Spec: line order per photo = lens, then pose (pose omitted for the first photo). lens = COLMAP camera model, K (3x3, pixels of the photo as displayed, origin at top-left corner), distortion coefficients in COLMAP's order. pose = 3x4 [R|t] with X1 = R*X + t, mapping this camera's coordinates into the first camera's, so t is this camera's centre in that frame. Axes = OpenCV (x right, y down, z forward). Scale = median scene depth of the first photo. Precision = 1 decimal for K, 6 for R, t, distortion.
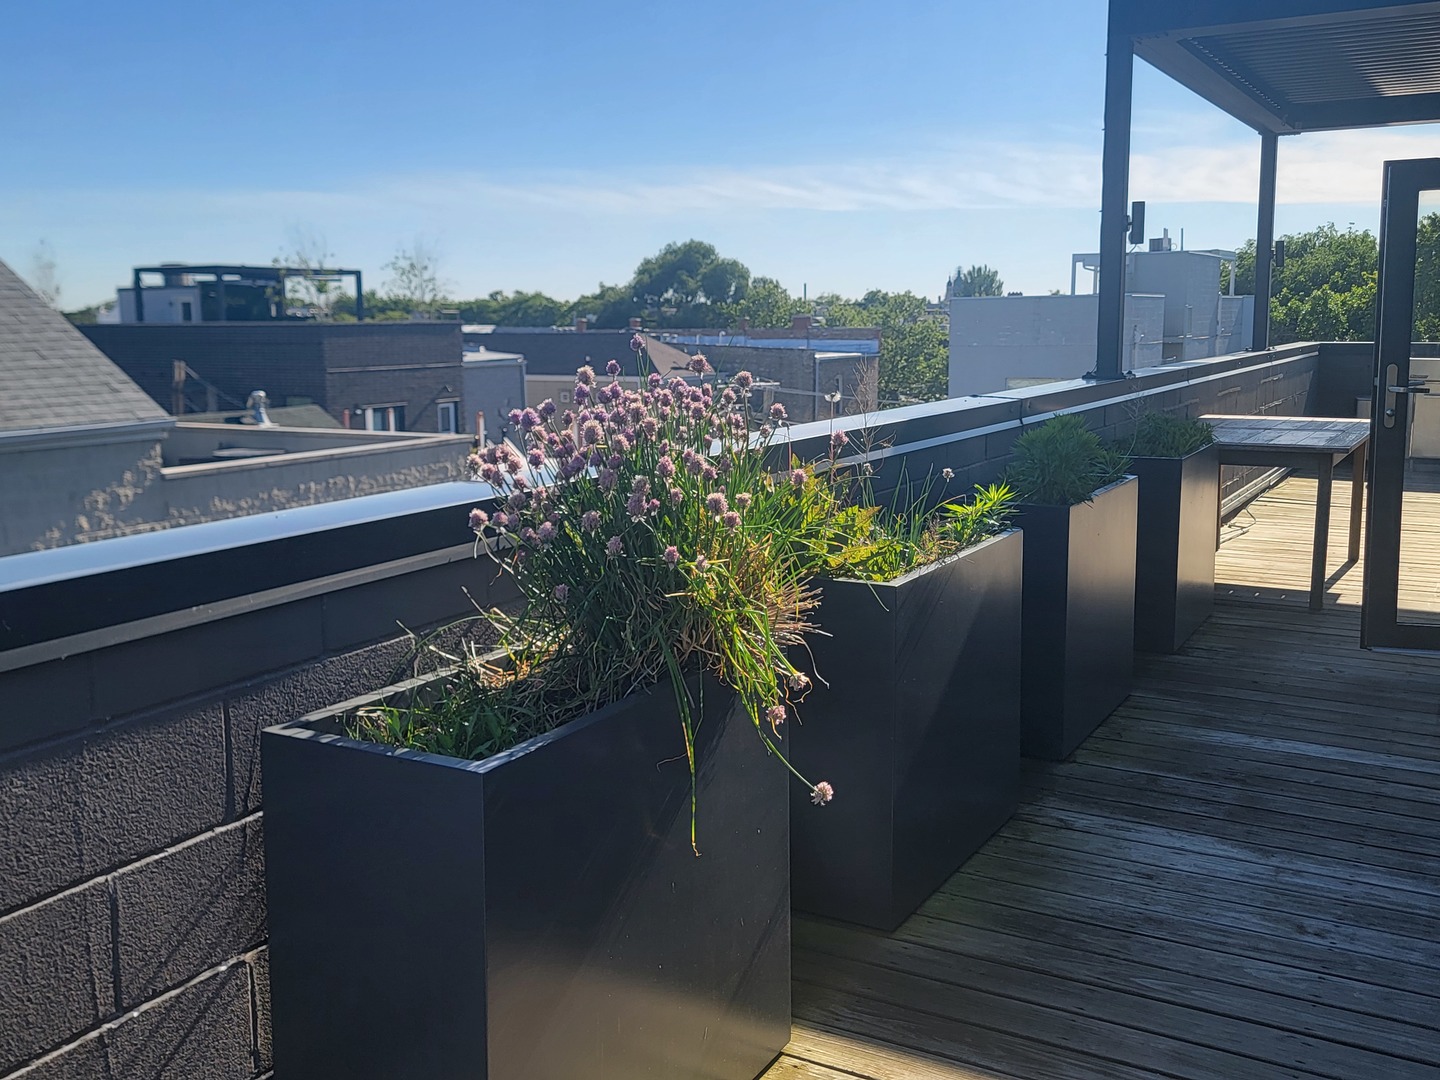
lens RADIAL K [[1363.8, 0, 720.0], [0, 1363.8, 540.0], [0, 0, 1]] dist [0.117918, -0.197842]
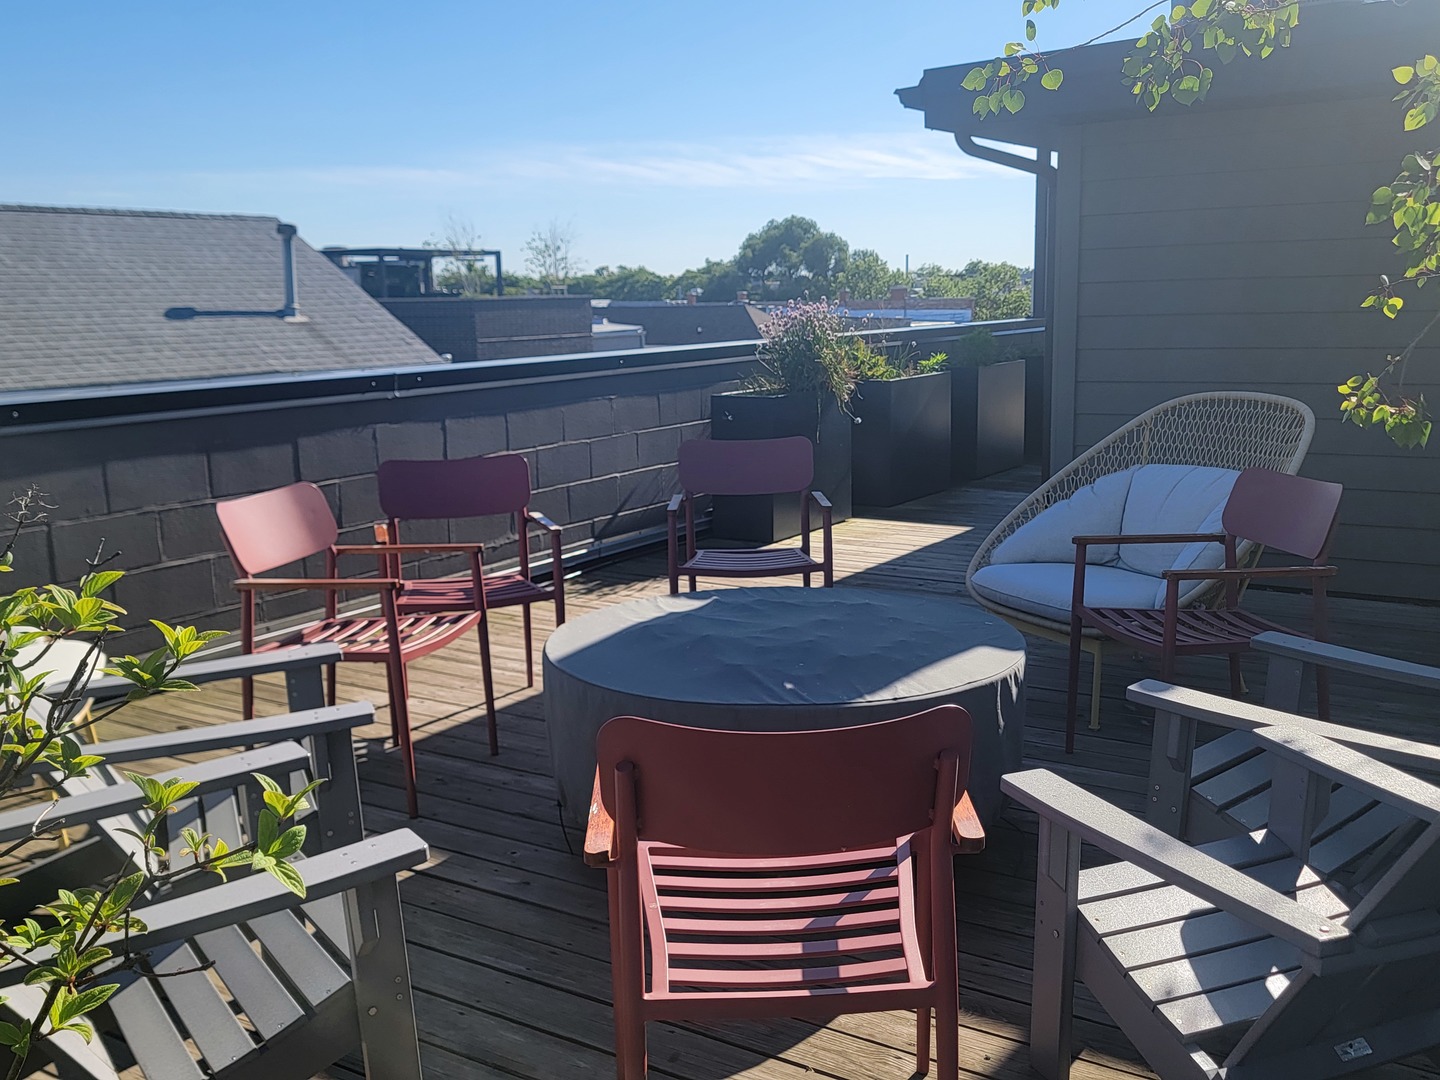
lens RADIAL K [[1378.0, 0, 798.5], [0, 1378.0, 541.8], [0, 0, 1]] dist [0.094075, -0.000665]
pose [[0.999815, -0.008402, -0.017304, -0.000971], [0.008725, 0.999788, 0.018664, 0.018004], [0.017143, -0.018812, 0.999676, -0.107676]]
